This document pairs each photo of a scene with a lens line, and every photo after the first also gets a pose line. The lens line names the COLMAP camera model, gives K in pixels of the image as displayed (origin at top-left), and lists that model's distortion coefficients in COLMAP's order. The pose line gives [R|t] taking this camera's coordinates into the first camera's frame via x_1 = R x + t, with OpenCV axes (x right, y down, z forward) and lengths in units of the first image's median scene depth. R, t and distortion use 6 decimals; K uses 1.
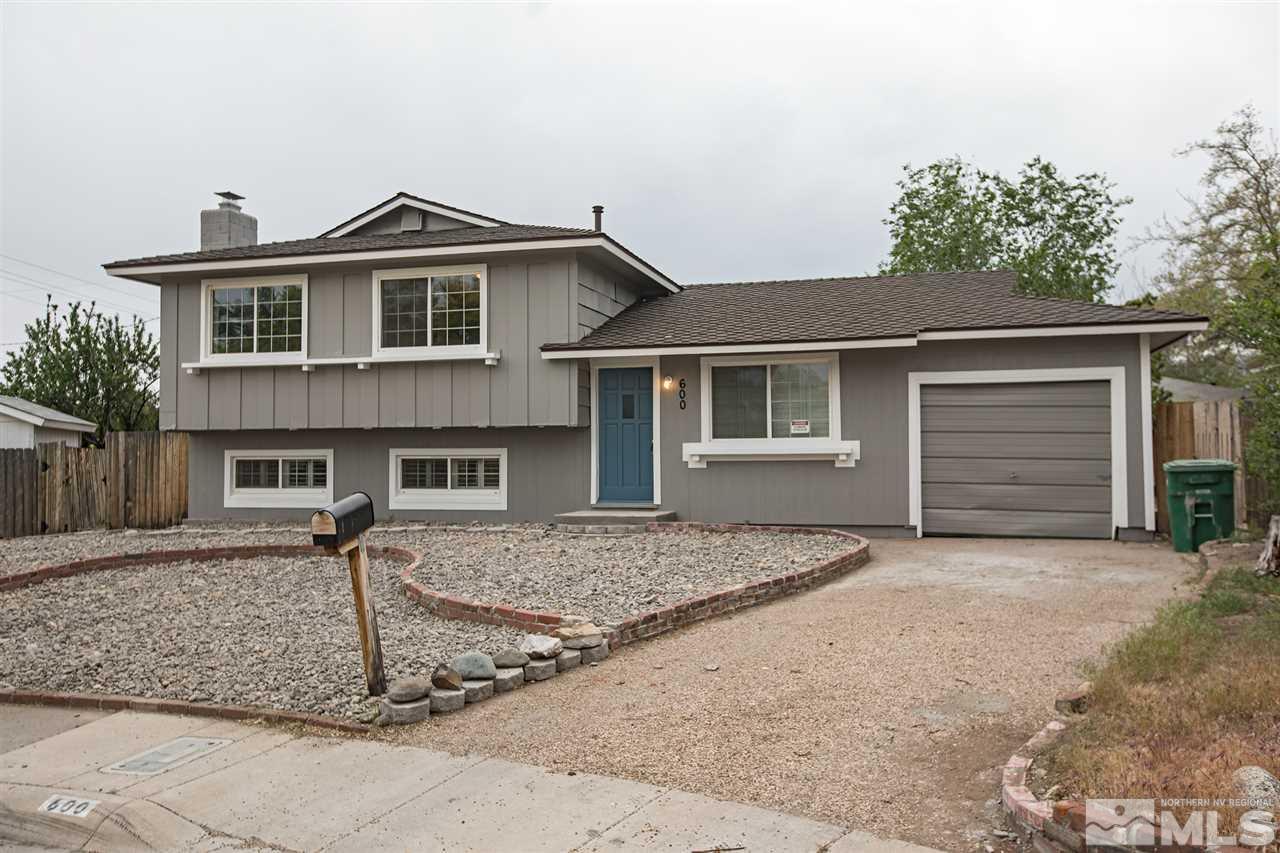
lens RADIAL K [[1026.5, 0, 642.1], [0, 1026.5, 431.5], [0, 0, 1]] dist [0.003986, 0.054334]
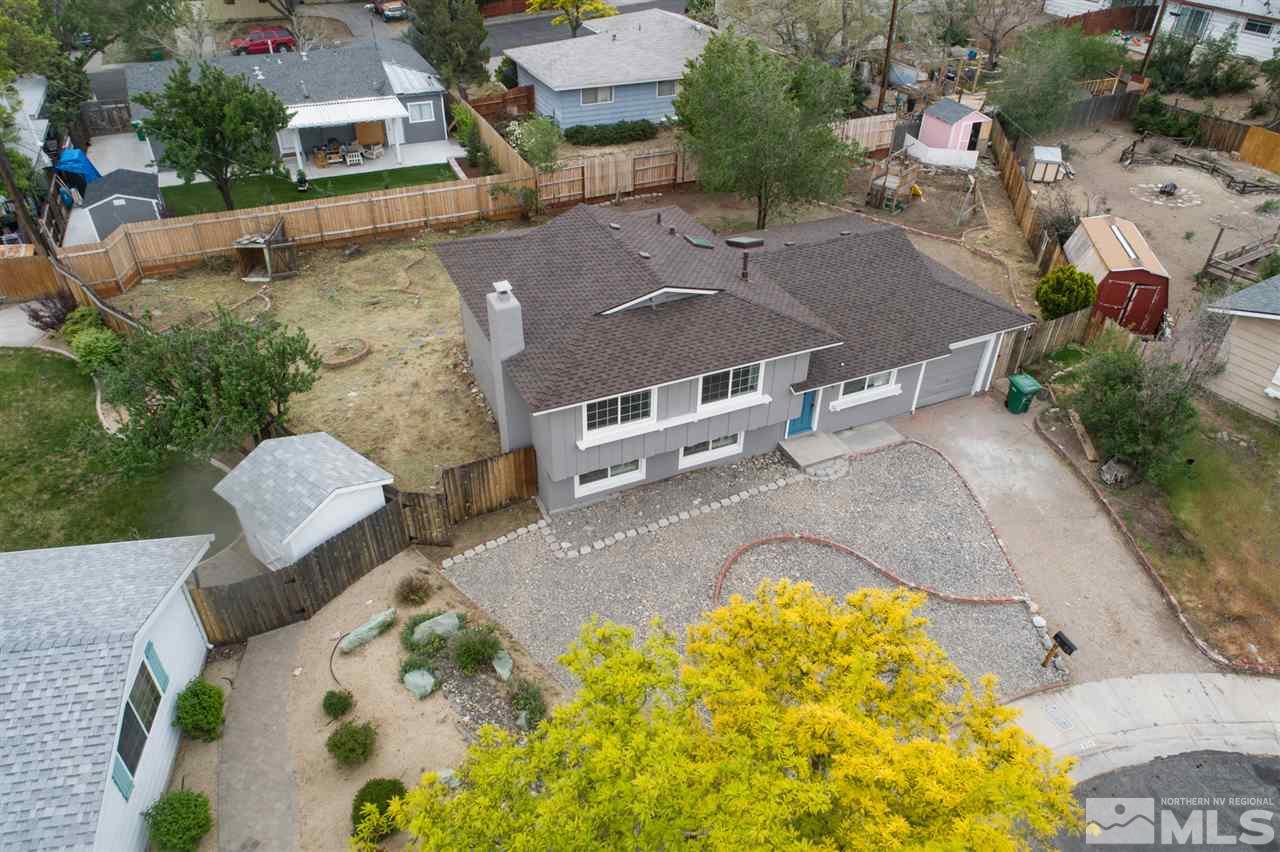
lens RADIAL K [[859.2, 0, 643.2], [0, 859.2, 427.4], [0, 0, 1]] dist [-0.003973, 0.002460]
pose [[0.766925, -0.359985, 0.531259, -1.085162], [-0.039445, 0.799838, 0.598919, -0.887610], [-0.640523, -0.480282, 0.599216, 0.213523]]
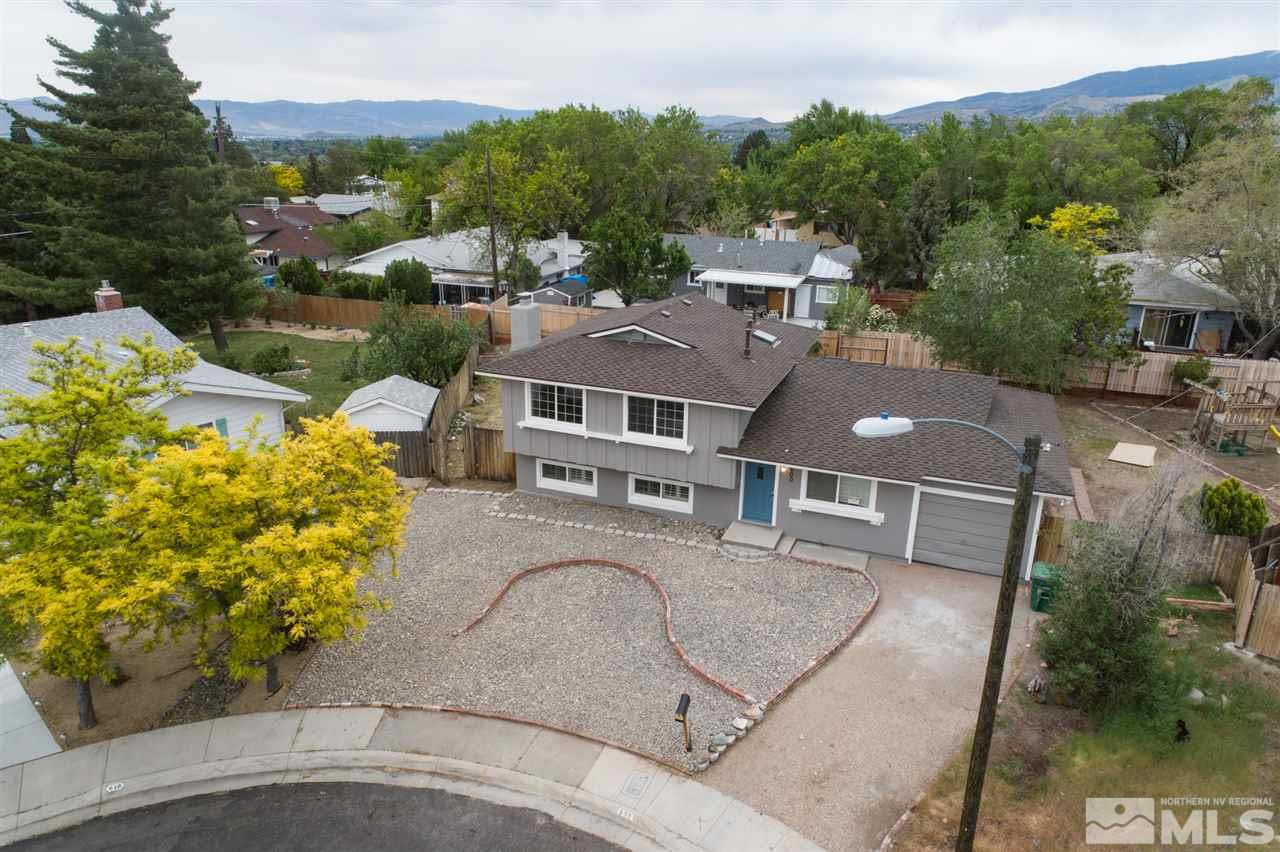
lens RADIAL K [[859.2, 0, 640.2], [0, 859.2, 425.4], [0, 0, 1]] dist [-0.003973, 0.002460]
pose [[0.994537, 0.054335, -0.089123, -0.096189], [-0.019992, 0.937178, 0.348278, -0.633168], [0.102448, -0.344593, 0.933145, -0.433253]]
